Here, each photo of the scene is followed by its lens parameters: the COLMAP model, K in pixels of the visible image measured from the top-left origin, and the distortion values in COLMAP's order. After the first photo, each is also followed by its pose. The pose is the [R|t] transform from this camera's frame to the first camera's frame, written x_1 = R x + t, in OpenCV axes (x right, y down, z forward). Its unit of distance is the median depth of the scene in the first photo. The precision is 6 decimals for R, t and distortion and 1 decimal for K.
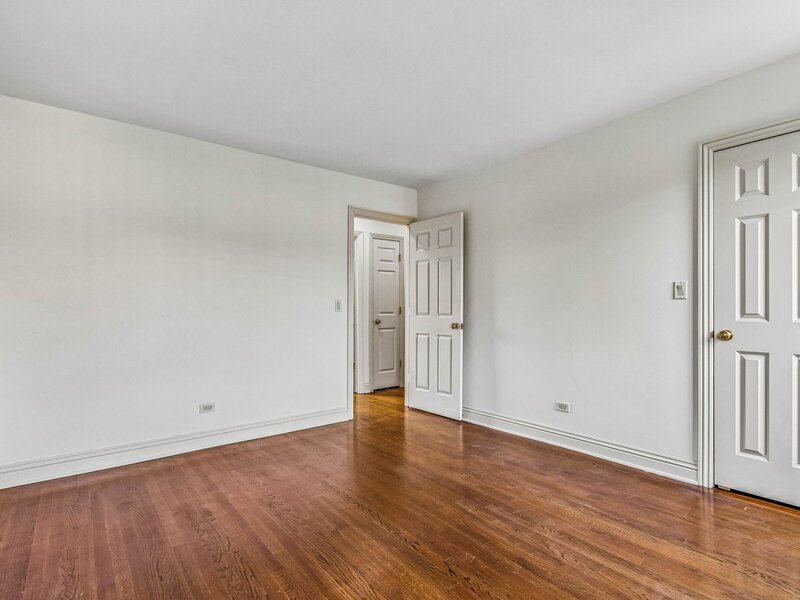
lens RADIAL K [[415.3, 0, 401.0], [0, 415.3, 307.4], [0, 0, 1]] dist [-0.000300, 0.000876]
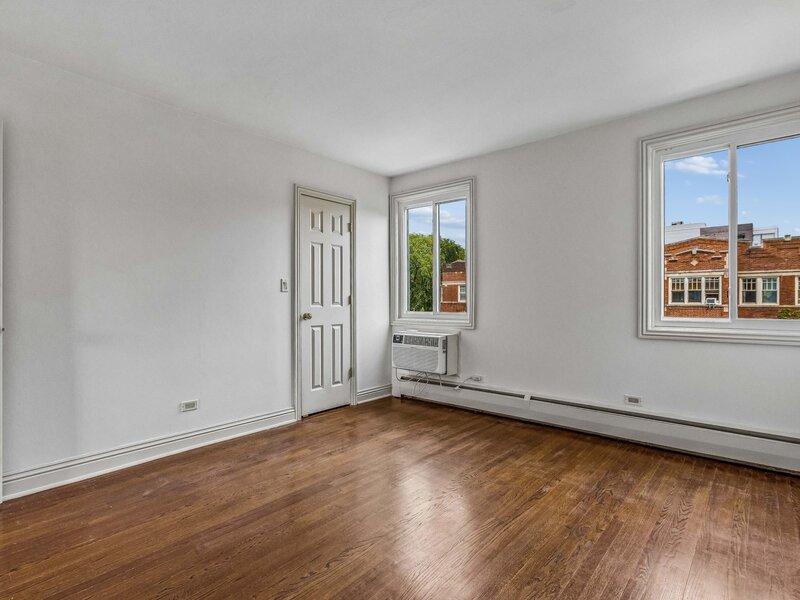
lens RADIAL K [[415.3, 0, 400.9], [0, 415.3, 297.0], [0, 0, 1]] dist [-0.000300, 0.000876]
pose [[-0.190496, 0.004464, 0.981678, -0.778841], [-0.004057, 0.999978, -0.005334, 0.002072], [-0.981680, -0.004999, -0.190473, 0.926120]]
